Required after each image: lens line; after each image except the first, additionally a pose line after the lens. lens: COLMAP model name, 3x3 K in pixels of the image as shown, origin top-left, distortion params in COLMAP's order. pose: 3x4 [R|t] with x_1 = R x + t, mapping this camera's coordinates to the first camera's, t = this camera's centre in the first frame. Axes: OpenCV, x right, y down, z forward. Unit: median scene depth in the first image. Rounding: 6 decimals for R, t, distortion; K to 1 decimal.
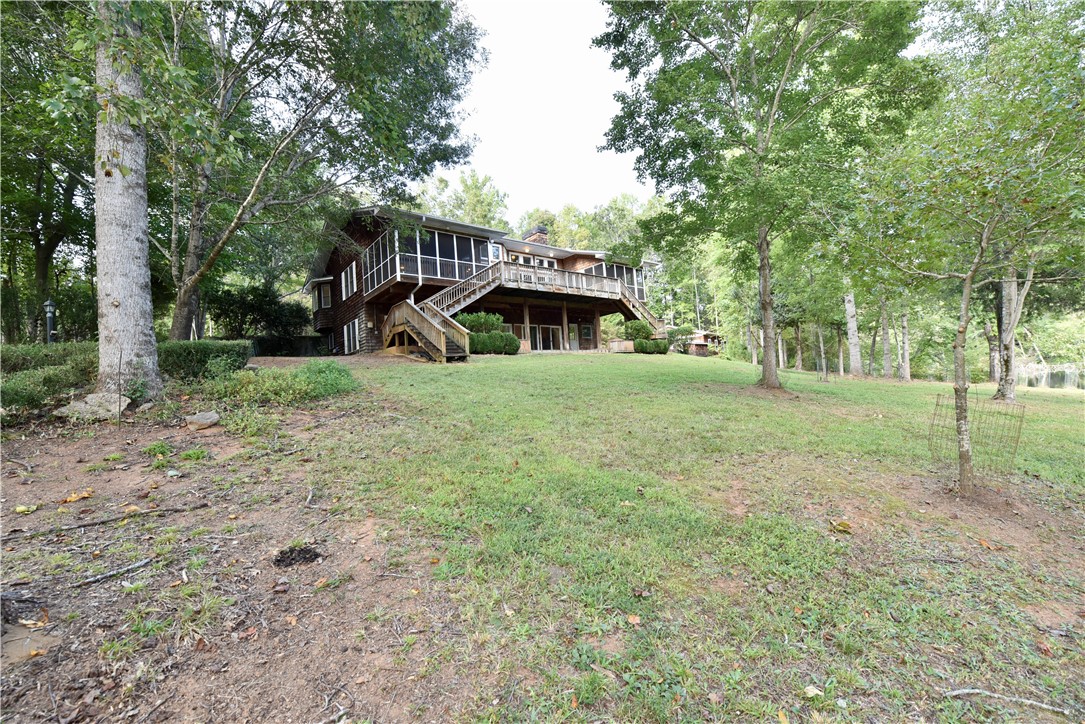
lens RADIAL K [[432.9, 0, 540.2], [0, 432.9, 354.4], [0, 0, 1]] dist [-0.016754, -0.001787]
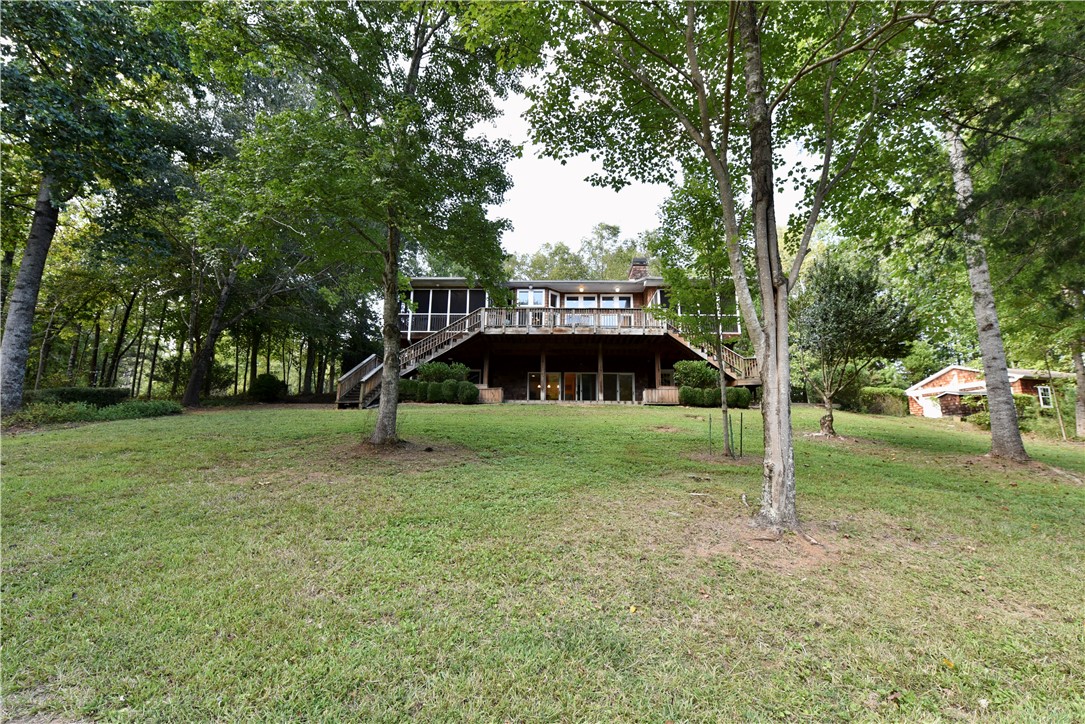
lens RADIAL K [[432.9, 0, 541.0], [0, 432.9, 363.1], [0, 0, 1]] dist [-0.016754, -0.001787]
pose [[0.746171, -0.049436, -0.663916, 0.658457], [-0.018174, 0.995355, -0.094542, -0.001671], [0.665506, 0.082611, 0.741806, 0.373633]]
